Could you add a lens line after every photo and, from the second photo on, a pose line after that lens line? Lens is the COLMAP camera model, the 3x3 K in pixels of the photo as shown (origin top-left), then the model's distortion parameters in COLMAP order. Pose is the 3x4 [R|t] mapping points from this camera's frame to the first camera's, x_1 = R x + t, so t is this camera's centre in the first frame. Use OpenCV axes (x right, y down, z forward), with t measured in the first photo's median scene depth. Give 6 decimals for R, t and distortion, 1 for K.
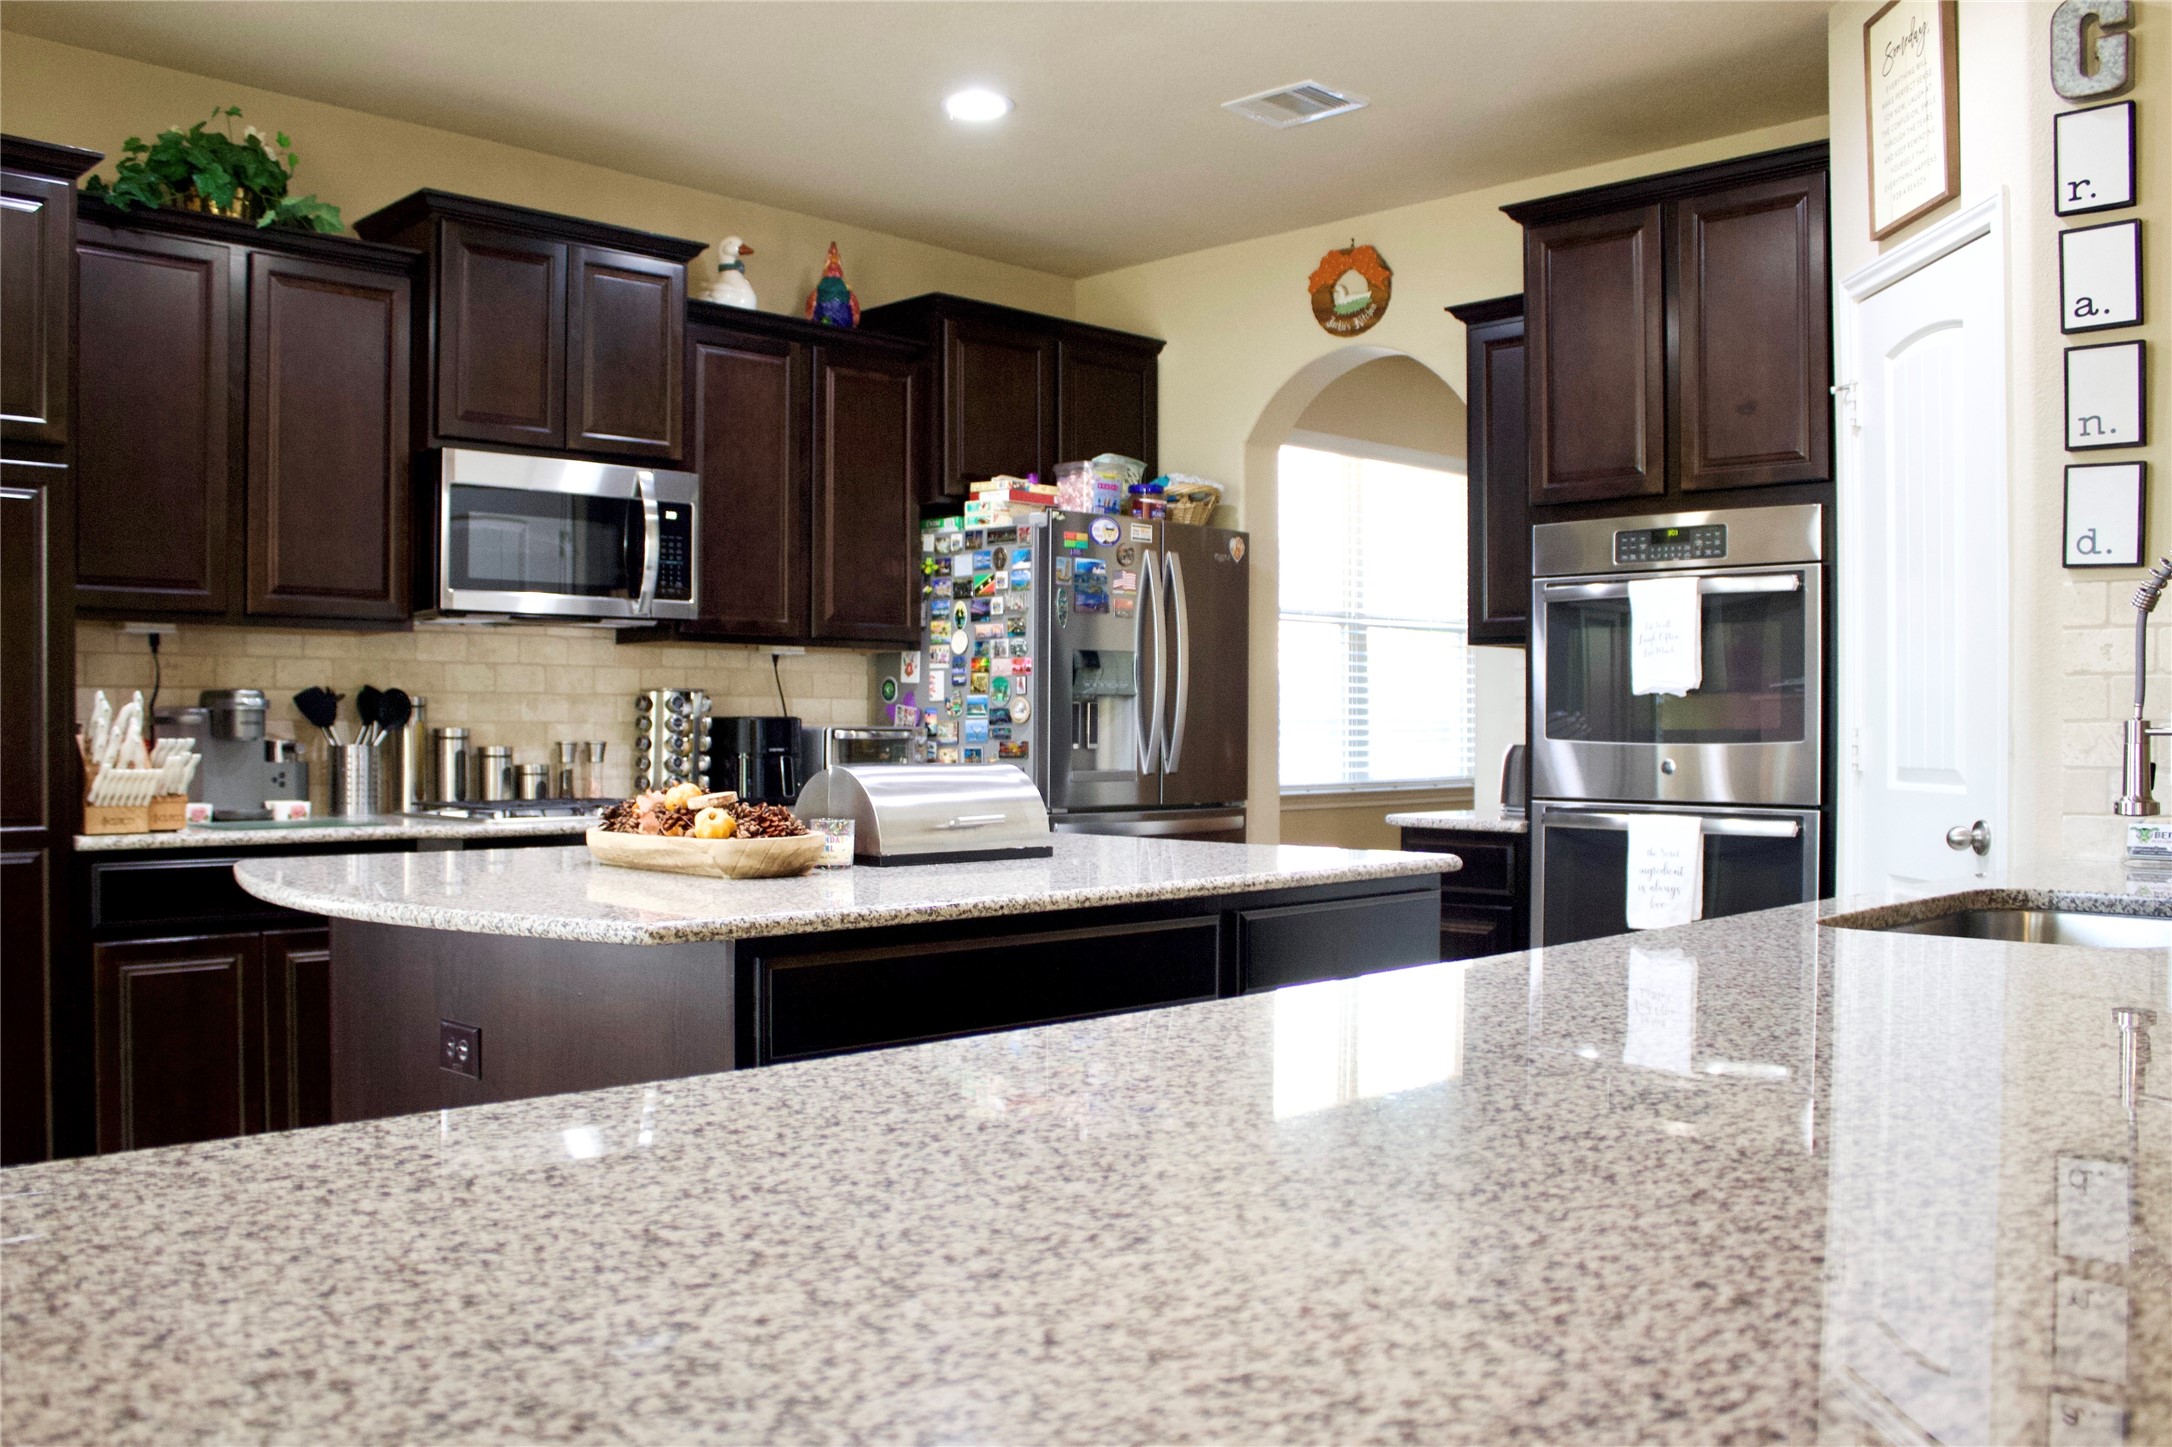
lens RADIAL K [[1871.6, 0, 1086.0], [0, 1871.6, 723.5], [0, 0, 1]] dist [-0.165381, 0.162055]
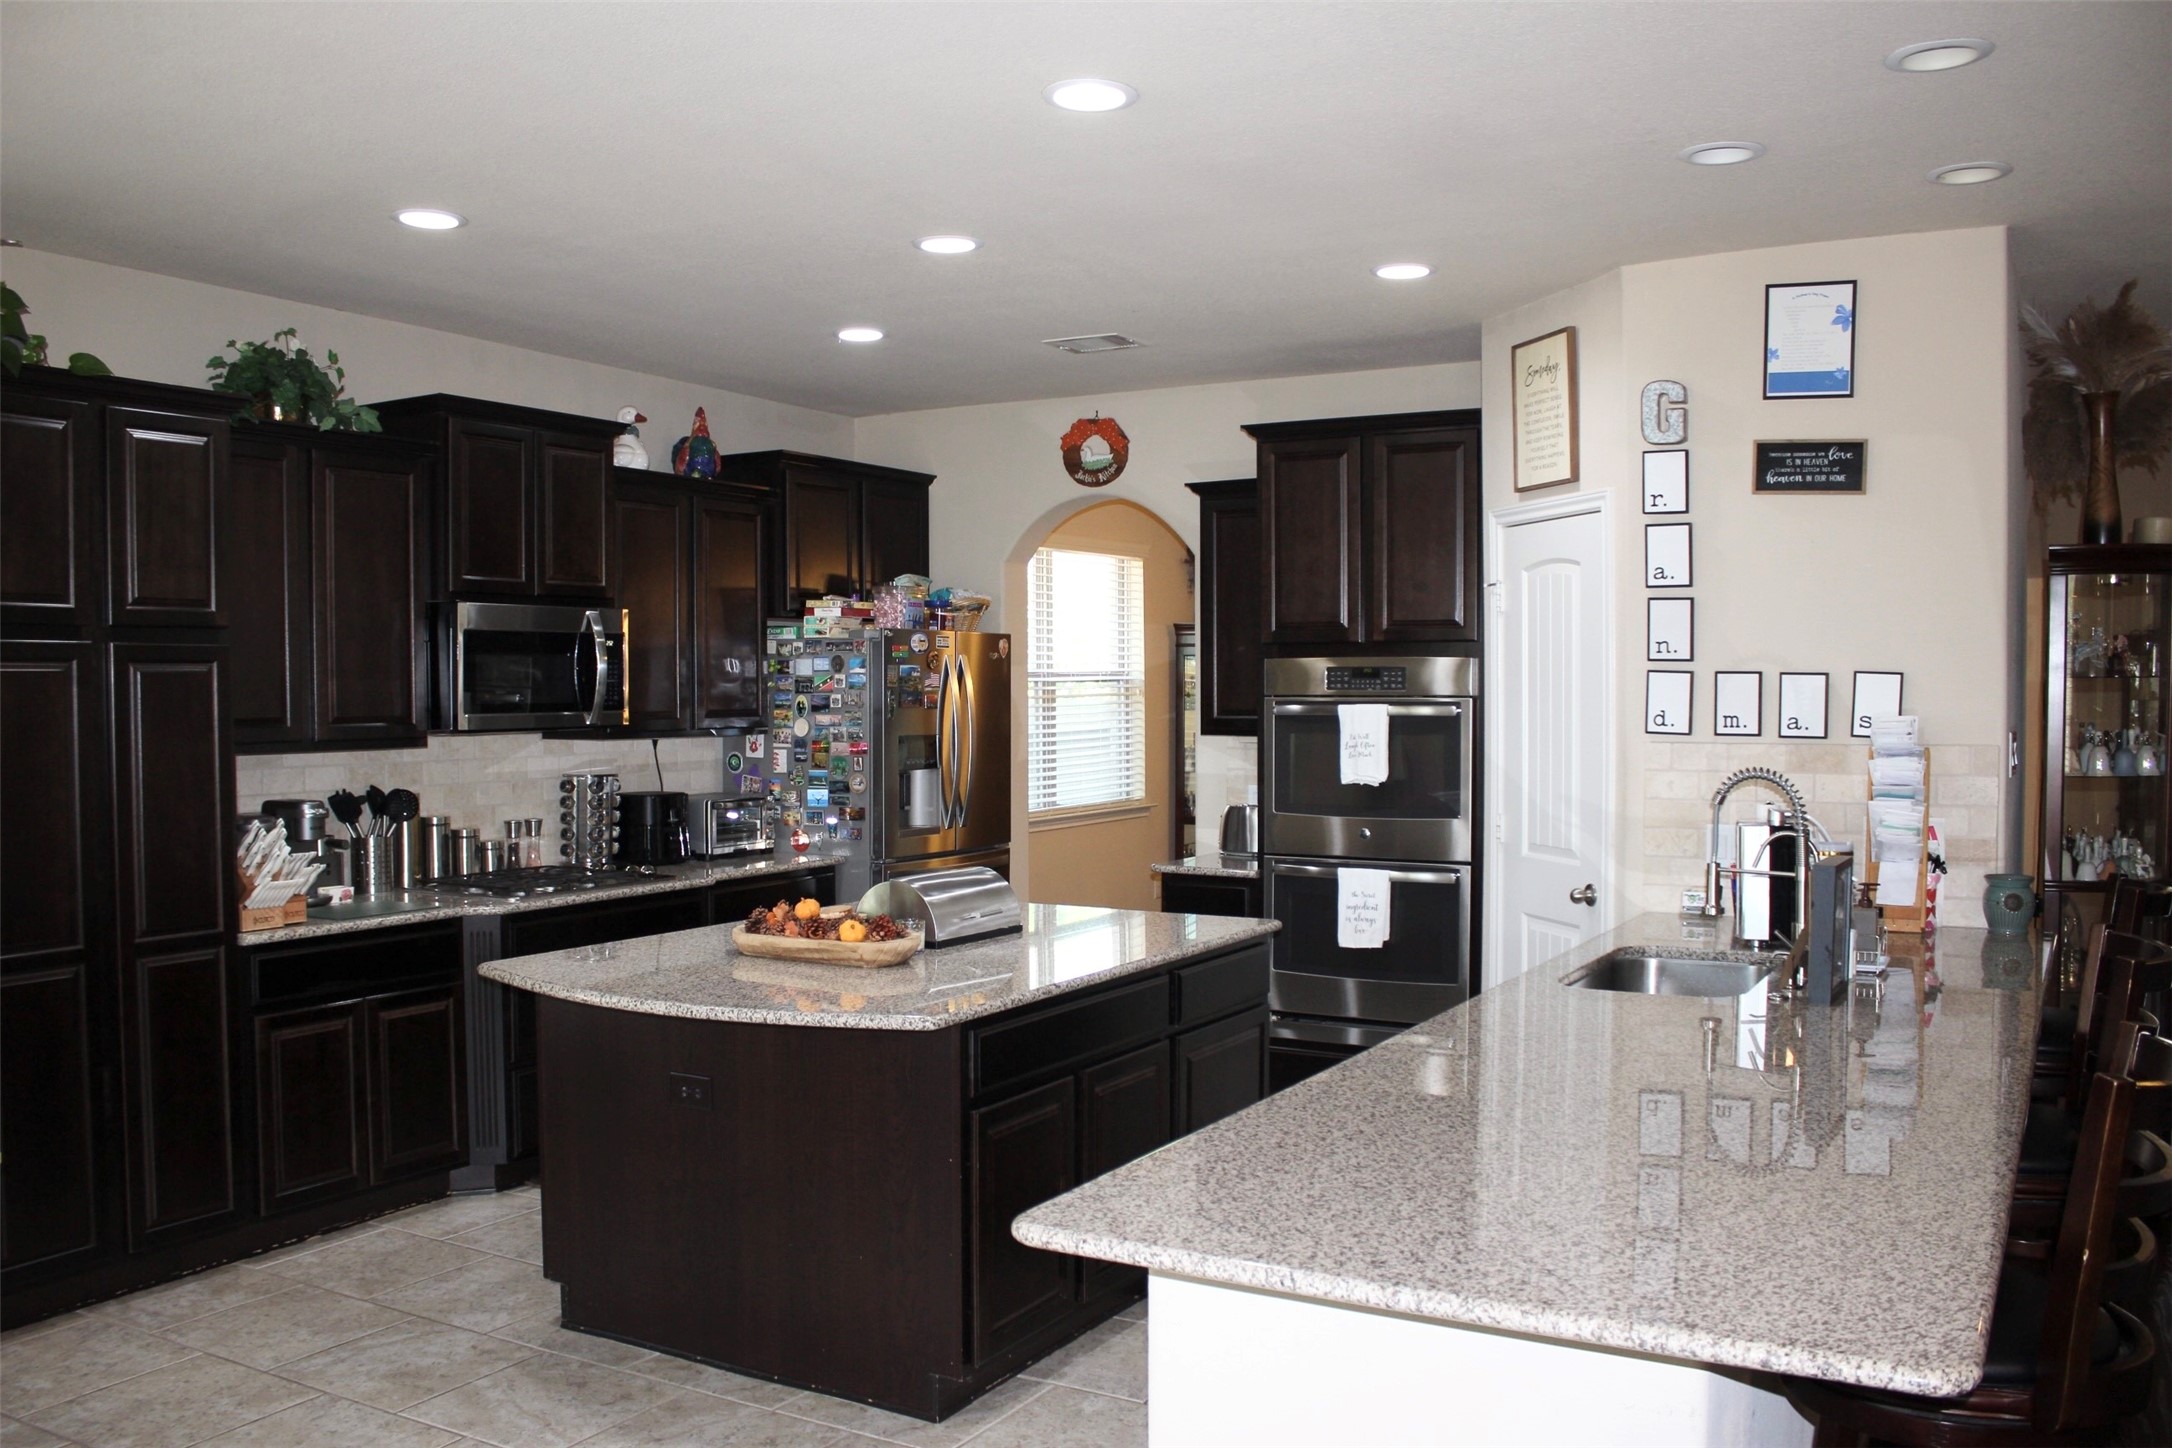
lens RADIAL K [[1790.8, 0, 1086.0], [0, 1790.8, 724.0], [0, 0, 1]] dist [-0.154932, 0.143054]
pose [[0.966599, -0.010011, 0.256097, -0.206370], [0.004474, 0.999744, 0.022194, -0.077737], [-0.256254, -0.020307, 0.966396, -0.237495]]
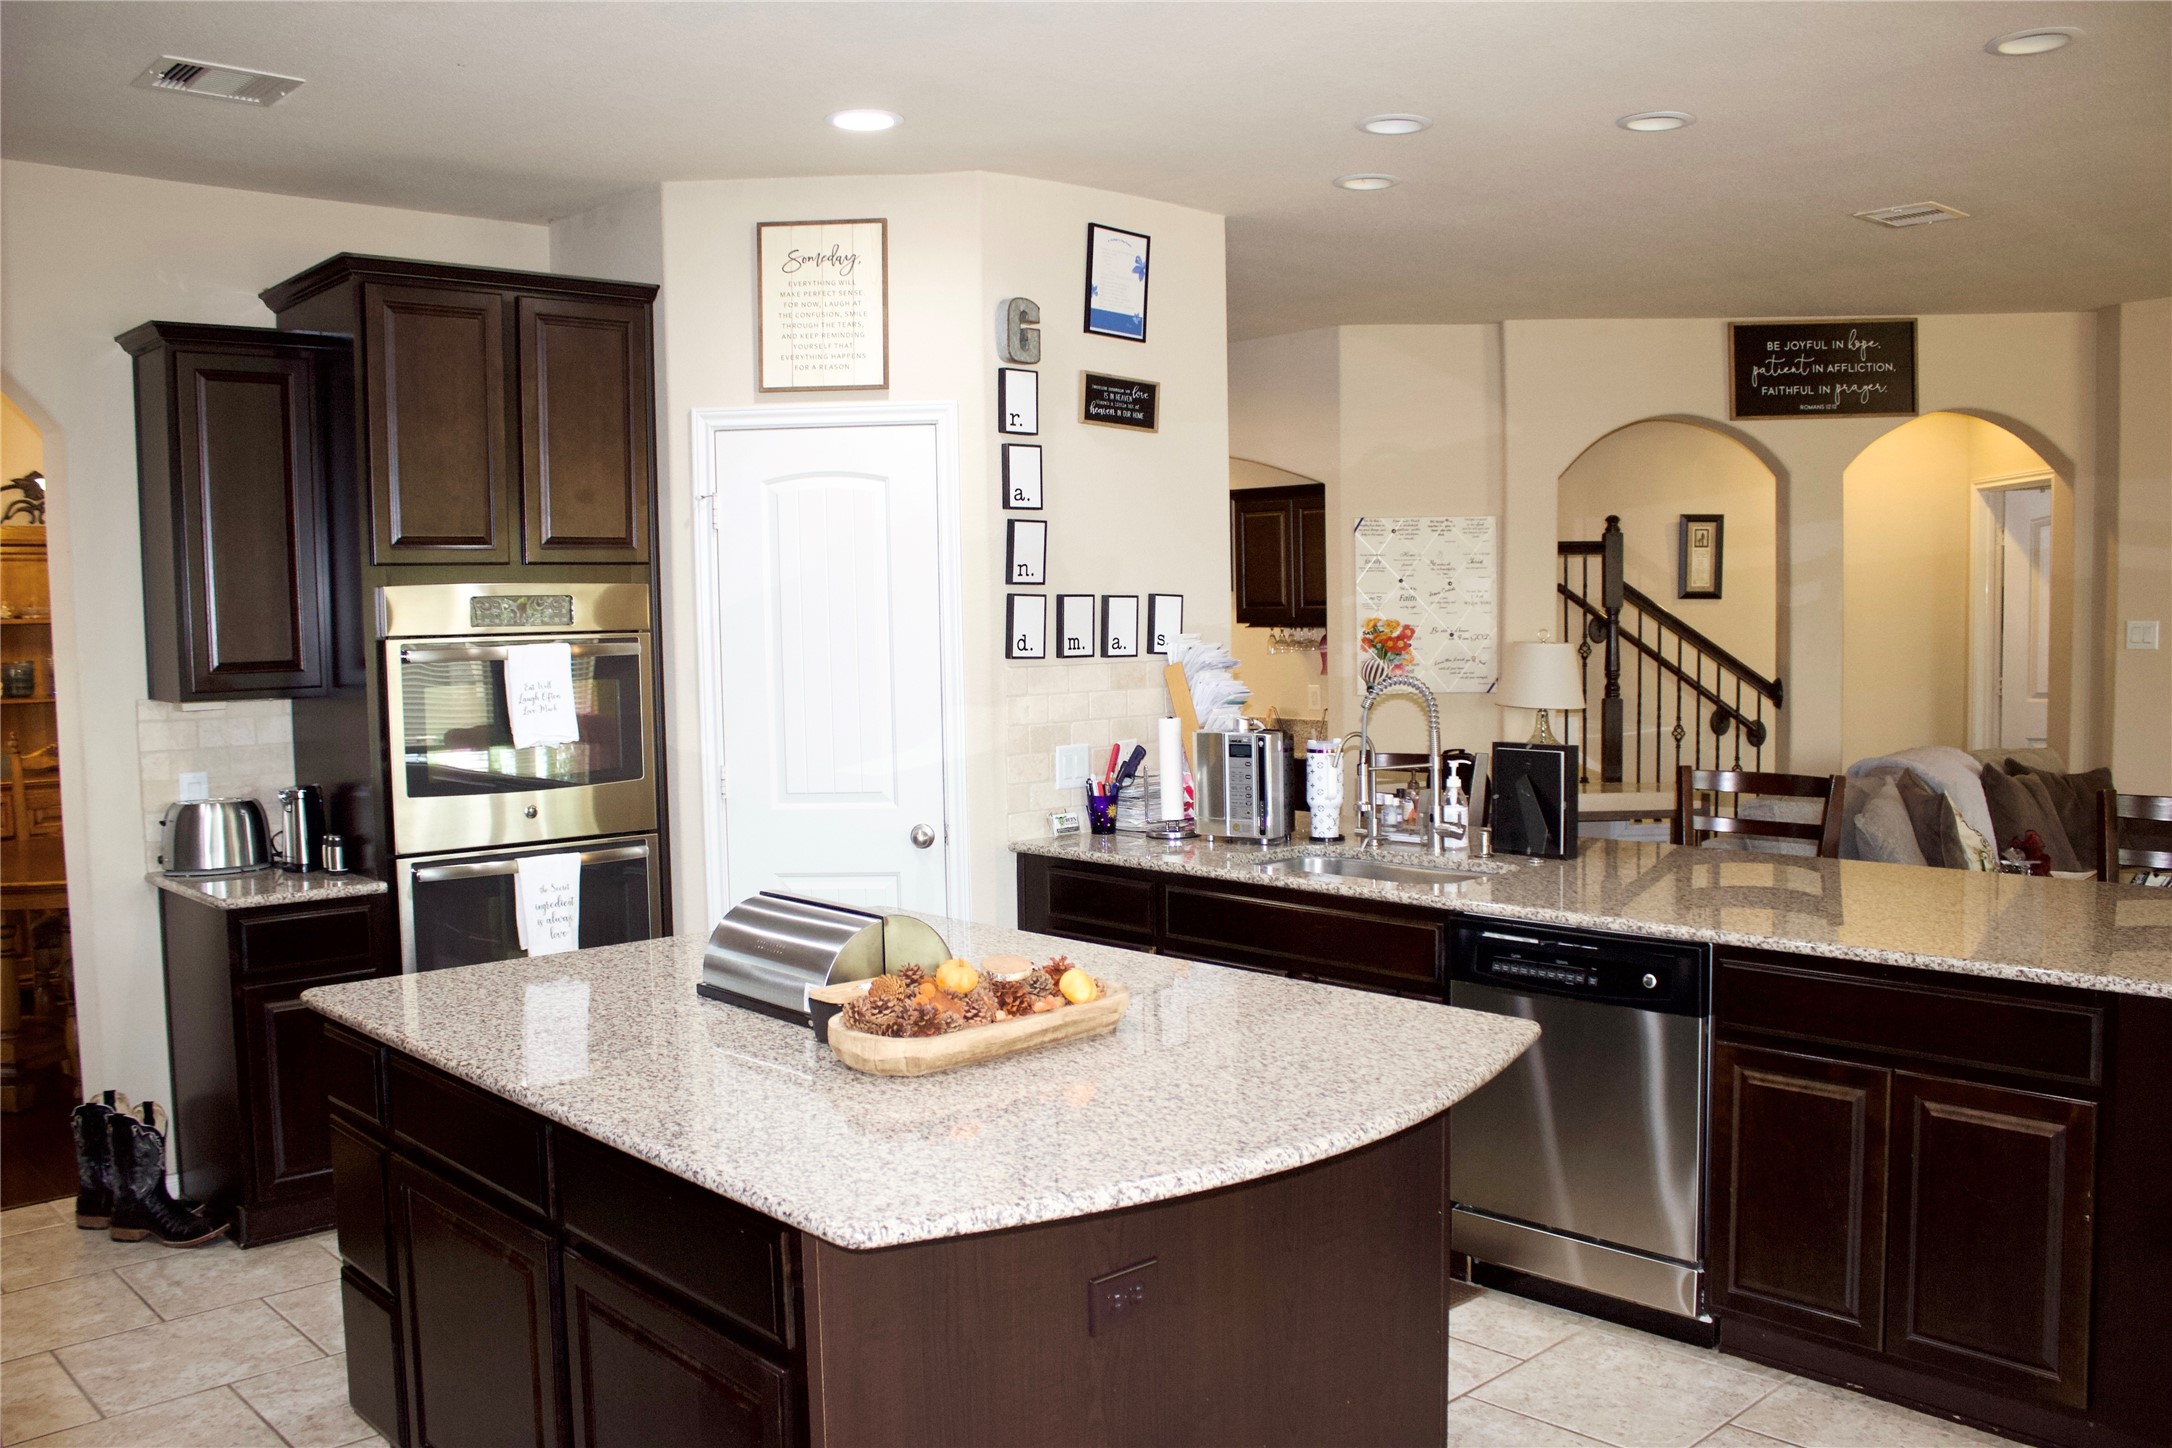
lens RADIAL K [[1790.8, 0, 1086.0], [0, 1790.8, 724.0], [0, 0, 1]] dist [-0.154932, 0.143054]
pose [[0.064031, -0.068135, 0.995619, -0.597546], [0.018584, 0.997575, 0.067073, -0.078324], [-0.997775, 0.014208, 0.065142, 0.490818]]
